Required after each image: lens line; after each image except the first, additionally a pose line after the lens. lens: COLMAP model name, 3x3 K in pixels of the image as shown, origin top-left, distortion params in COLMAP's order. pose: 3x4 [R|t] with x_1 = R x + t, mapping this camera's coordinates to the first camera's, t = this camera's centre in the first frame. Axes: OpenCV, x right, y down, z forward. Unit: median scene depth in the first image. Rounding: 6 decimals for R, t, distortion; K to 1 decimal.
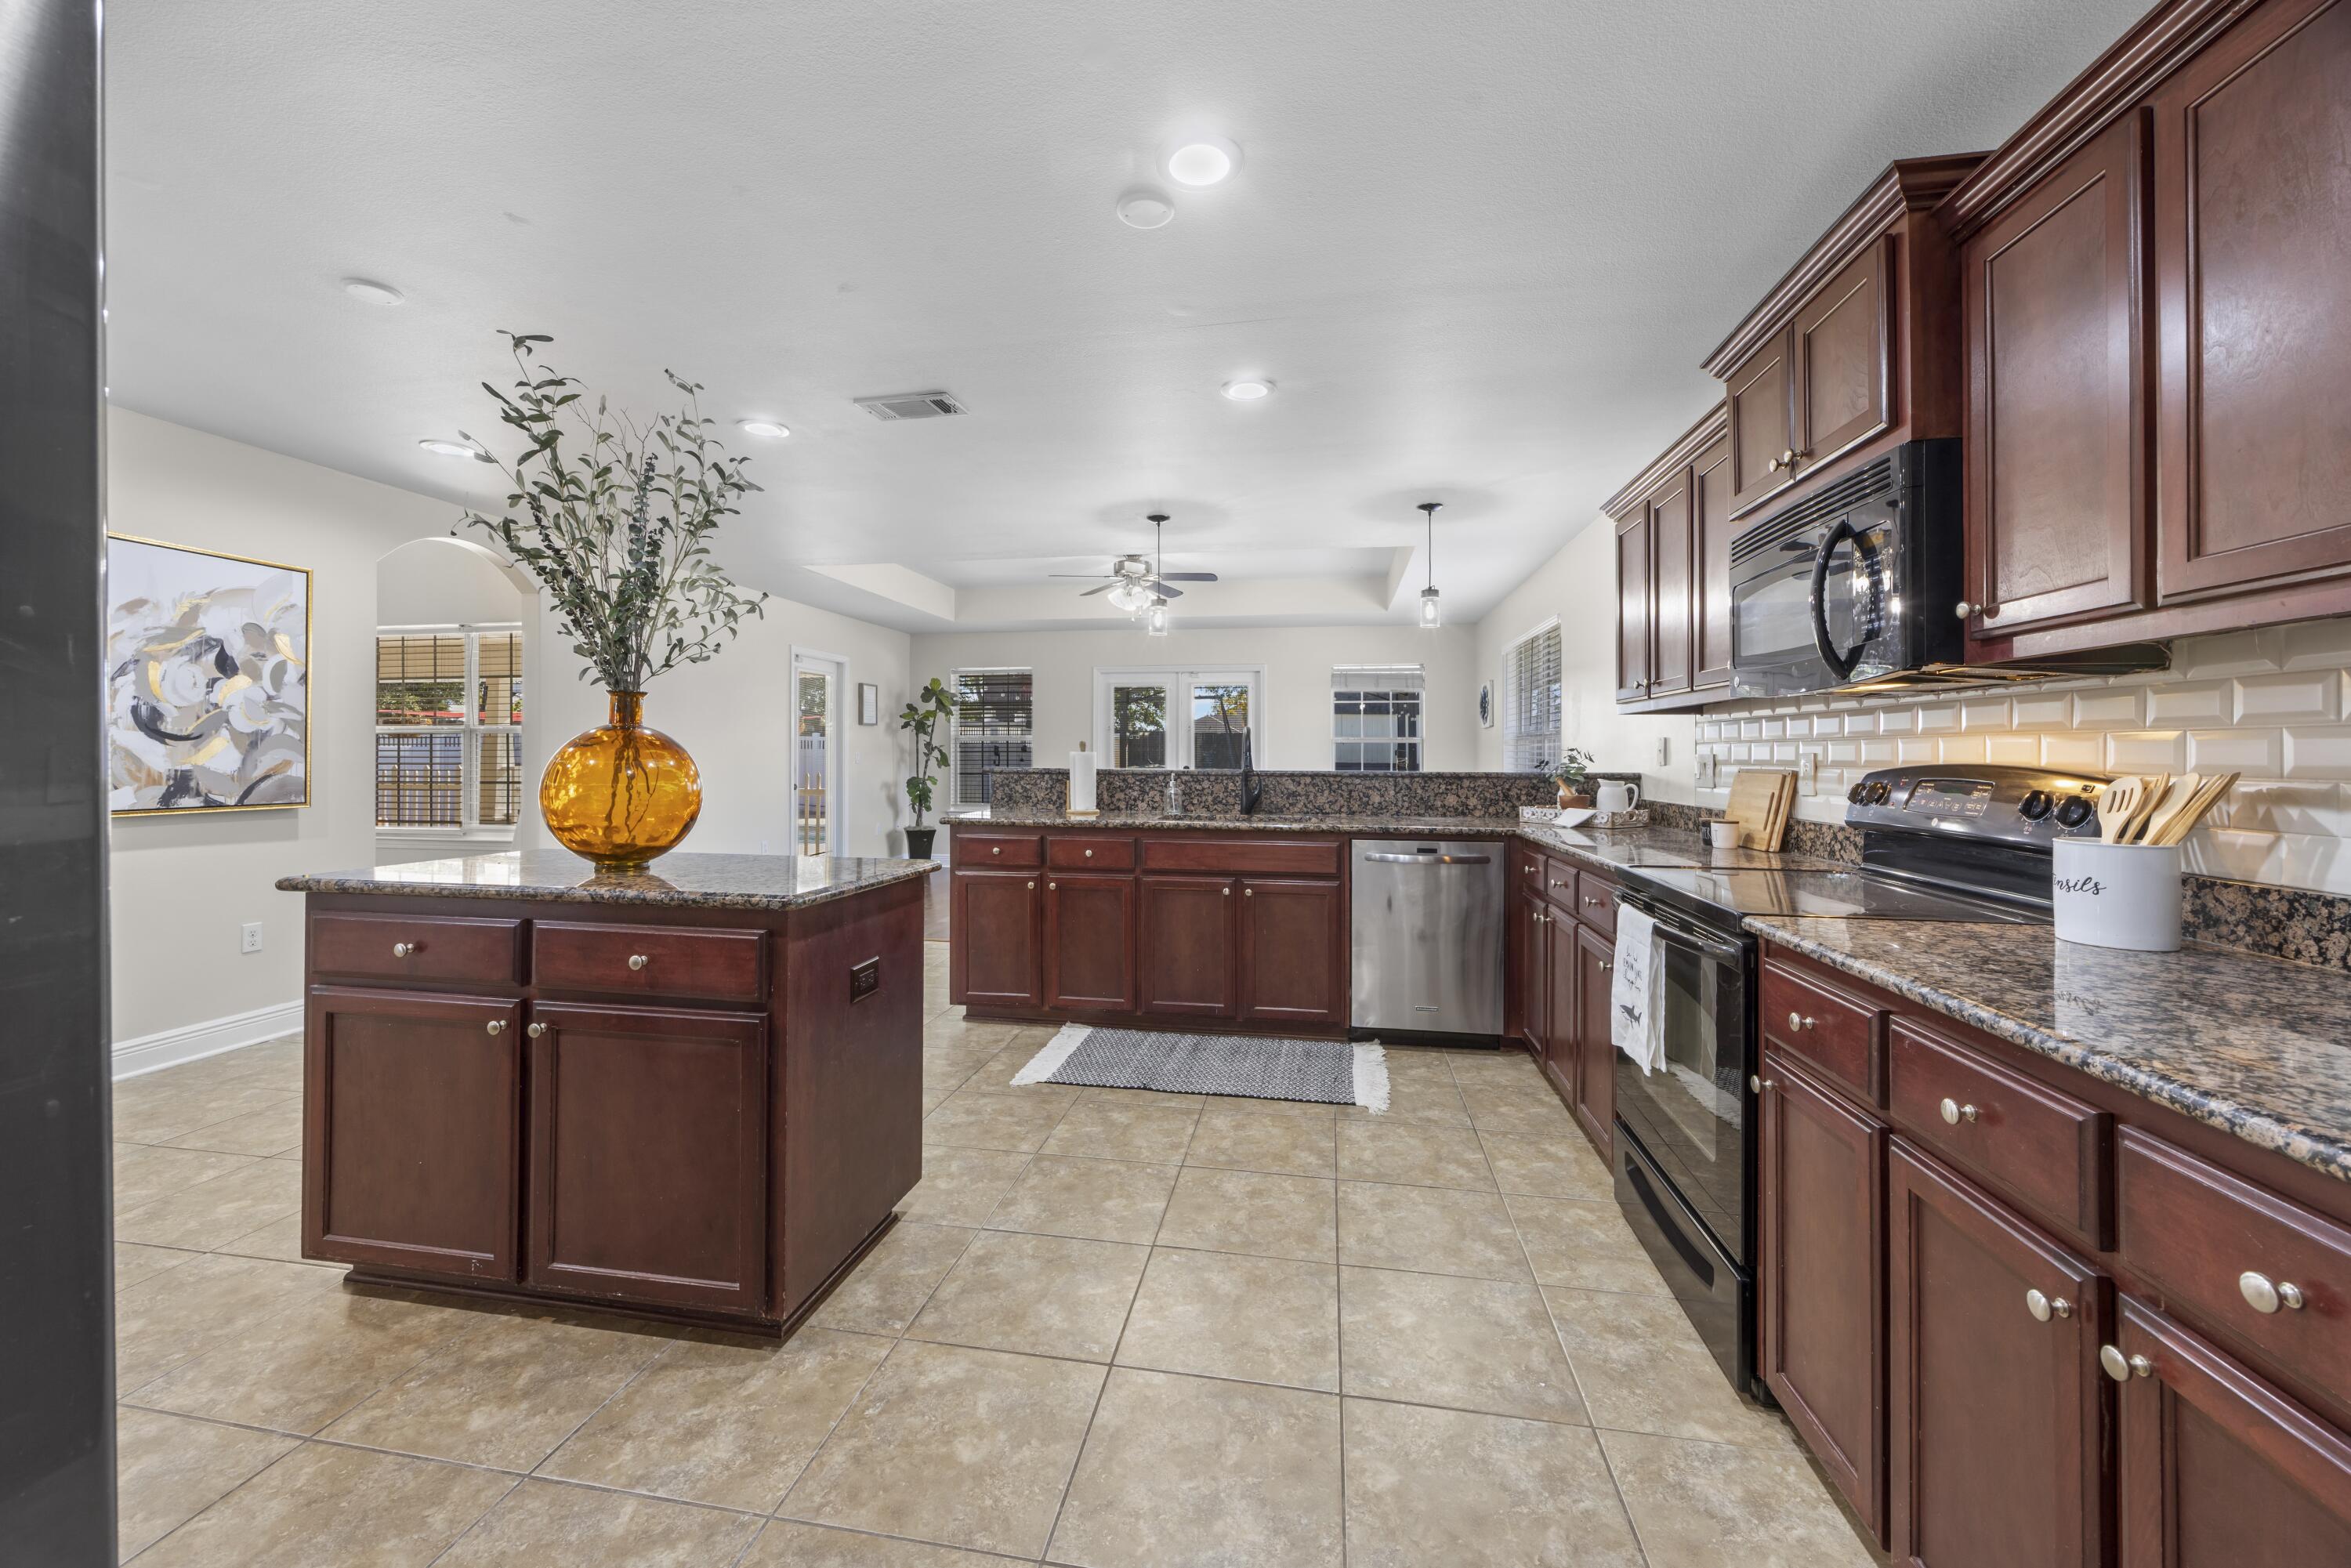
lens RADIAL K [[931.1, 0, 1186.3], [0, 931.1, 748.0], [0, 0, 1]] dist [-0.008926, -0.000723]
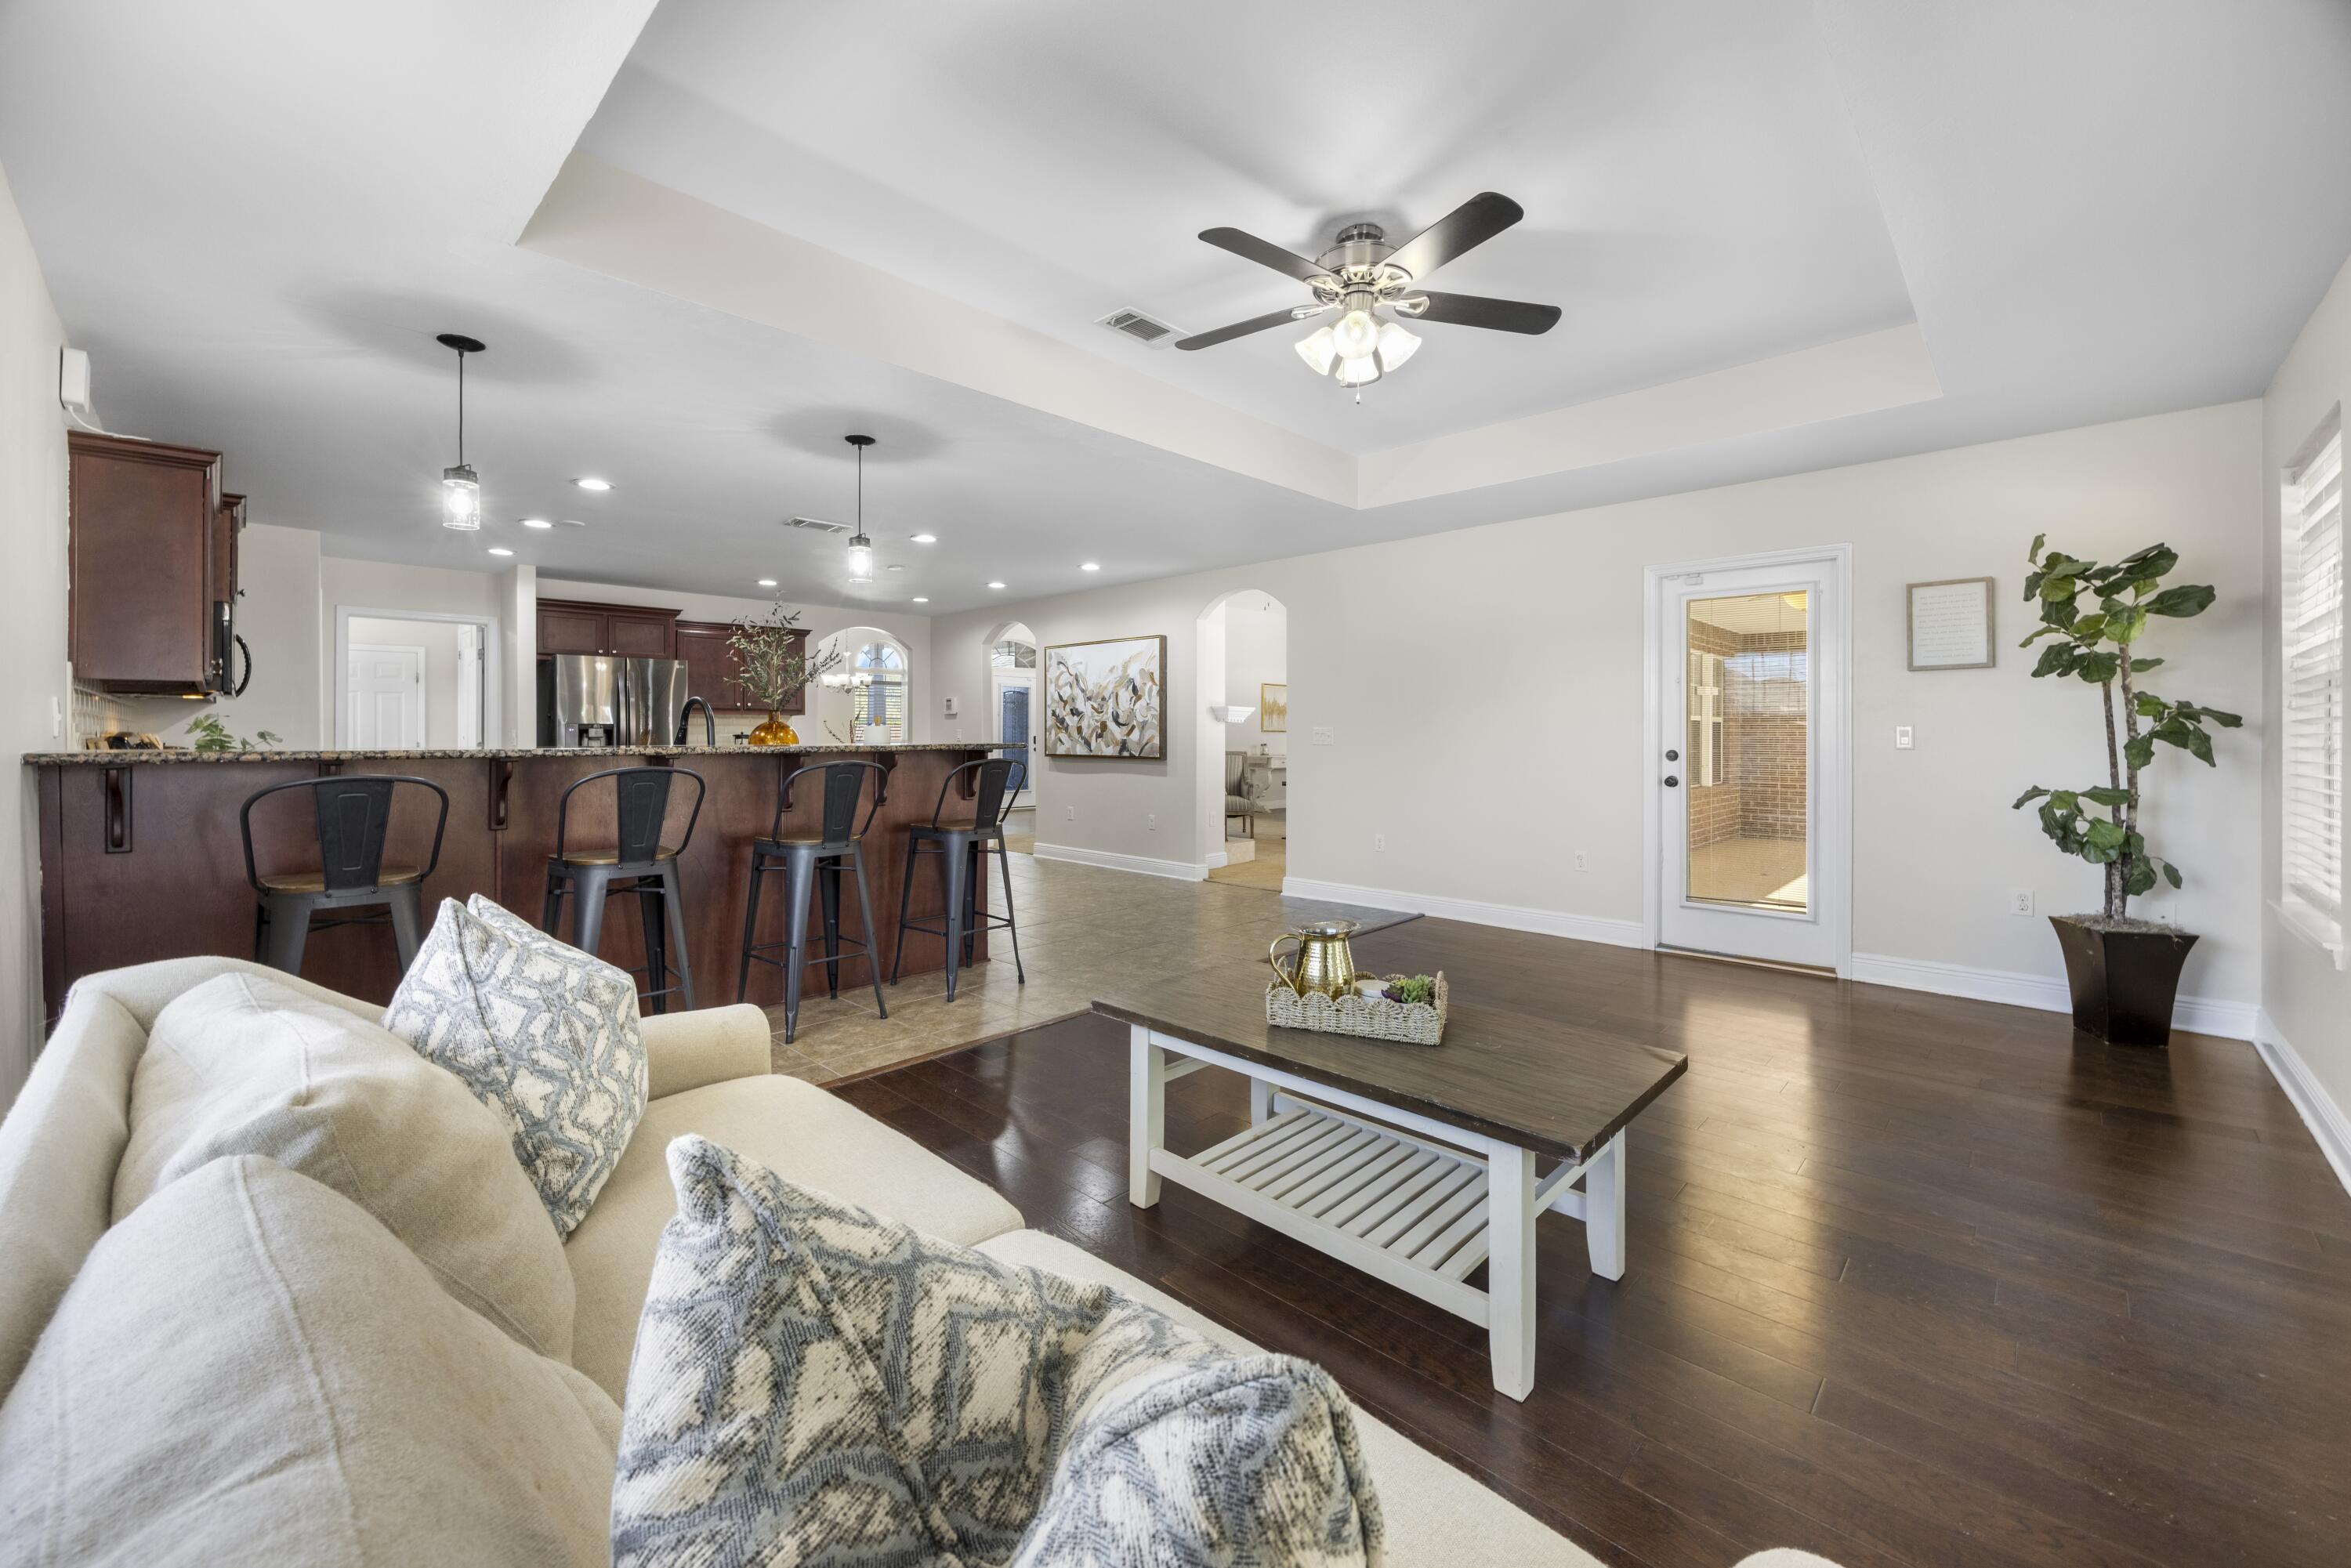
lens RADIAL K [[931.1, 0, 1177.1], [0, 931.1, 730.5], [0, 0, 1]] dist [-0.008926, -0.000723]
pose [[-0.585093, -0.005631, -0.810947, 0.680036], [0.003887, 0.999945, -0.009748, 0.025495], [0.810957, -0.008856, -0.585038, 2.471914]]
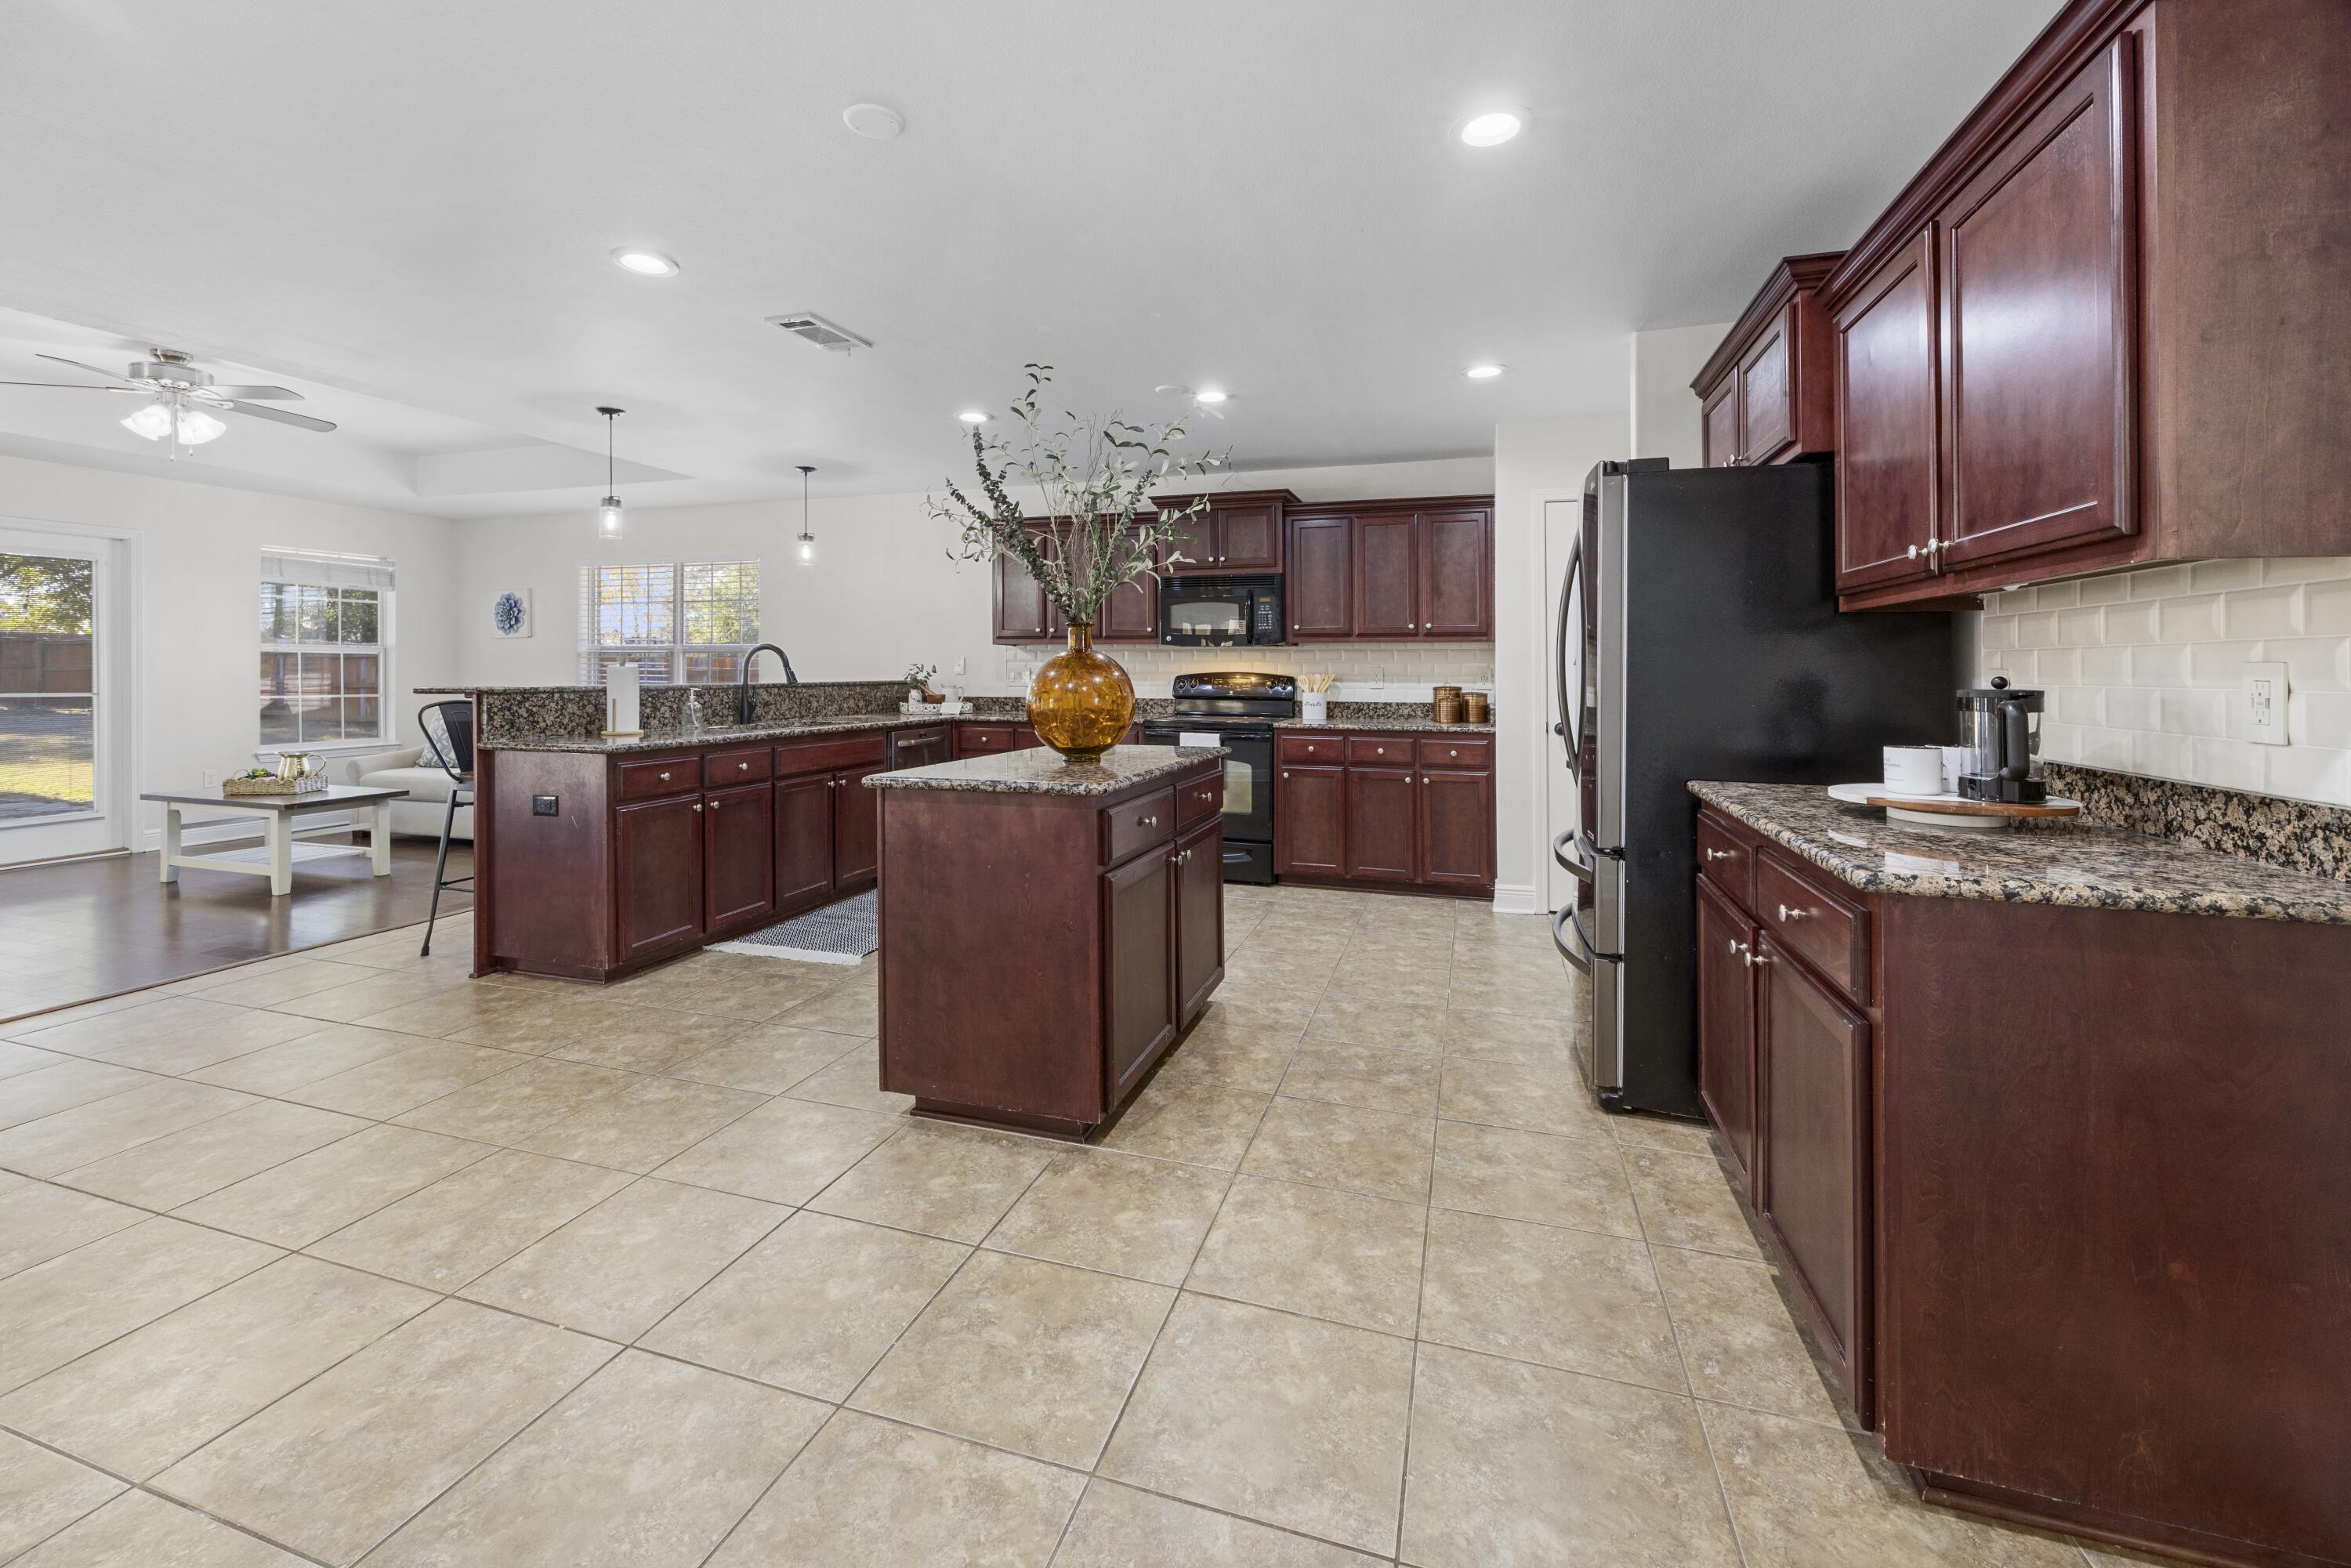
lens RADIAL K [[931.1, 0, 1176.6], [0, 931.1, 676.5], [0, 0, 1]] dist [-0.008926, -0.000723]
pose [[0.165243, -0.012430, 0.986175, -1.238562], [-0.006470, 0.999885, 0.013687, -0.003373], [-0.986232, -0.008642, 0.165144, 0.433987]]
